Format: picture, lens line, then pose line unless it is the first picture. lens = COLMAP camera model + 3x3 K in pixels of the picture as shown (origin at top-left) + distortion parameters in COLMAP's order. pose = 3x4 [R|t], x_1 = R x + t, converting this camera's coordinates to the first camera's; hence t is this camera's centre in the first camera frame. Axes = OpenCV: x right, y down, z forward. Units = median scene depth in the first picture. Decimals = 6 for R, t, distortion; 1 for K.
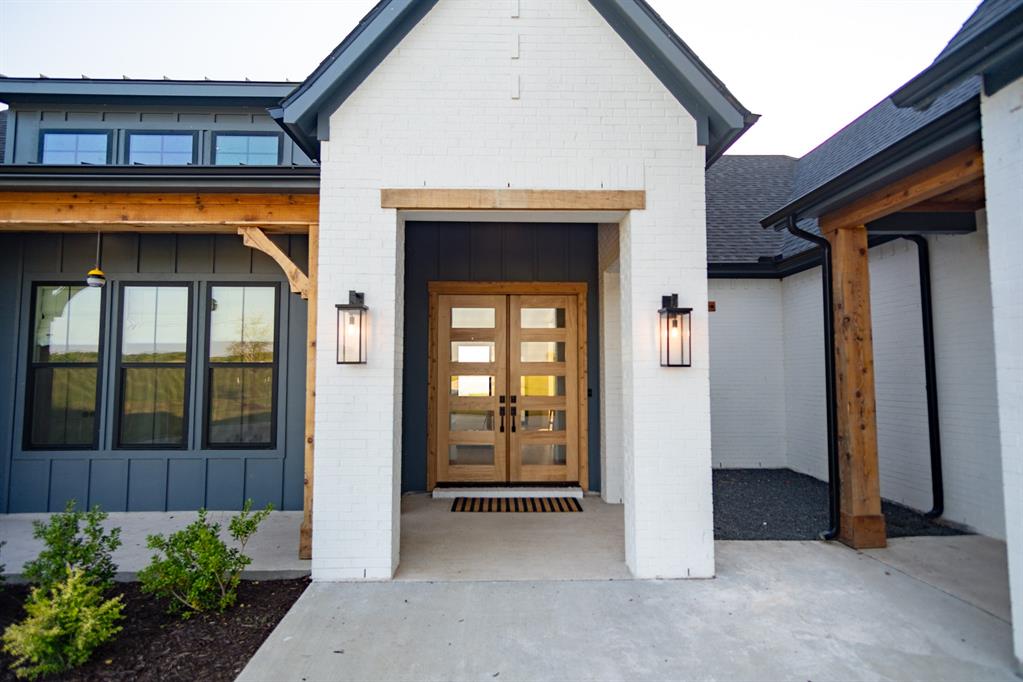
lens RADIAL K [[546.3, 0, 510.7], [0, 546.3, 337.7], [0, 0, 1]] dist [0.003023, 0.000747]
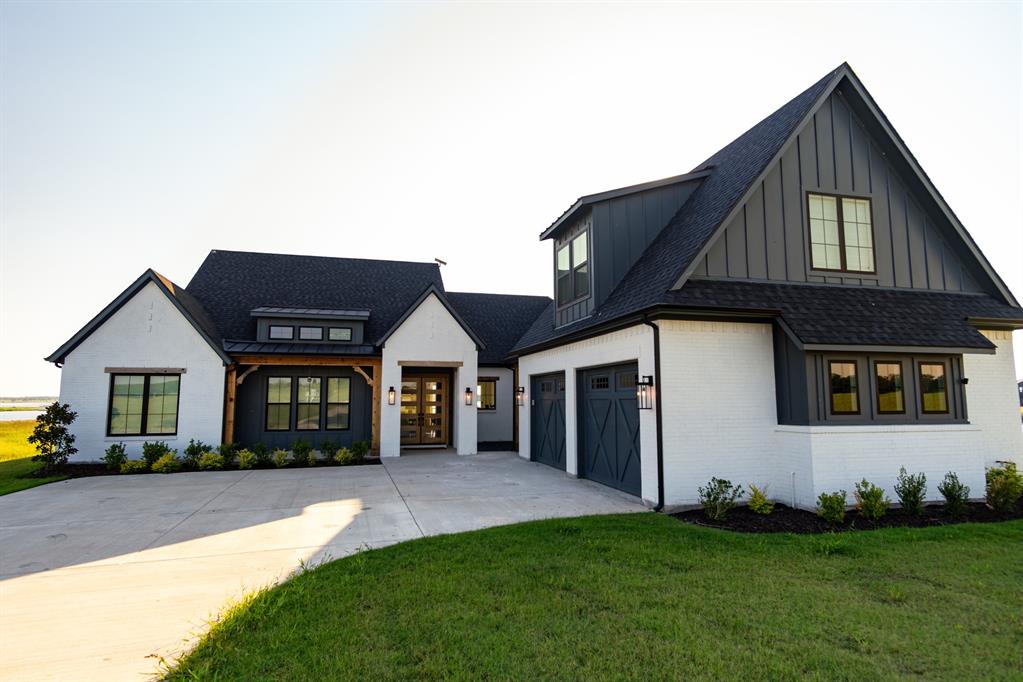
lens RADIAL K [[546.3, 0, 510.7], [0, 546.3, 337.7], [0, 0, 1]] dist [0.003023, 0.000747]
pose [[0.970977, 0.030508, 0.237221, -0.349810], [-0.016719, 0.998063, -0.059923, -0.190586], [-0.238590, 0.054218, 0.969606, -2.792805]]
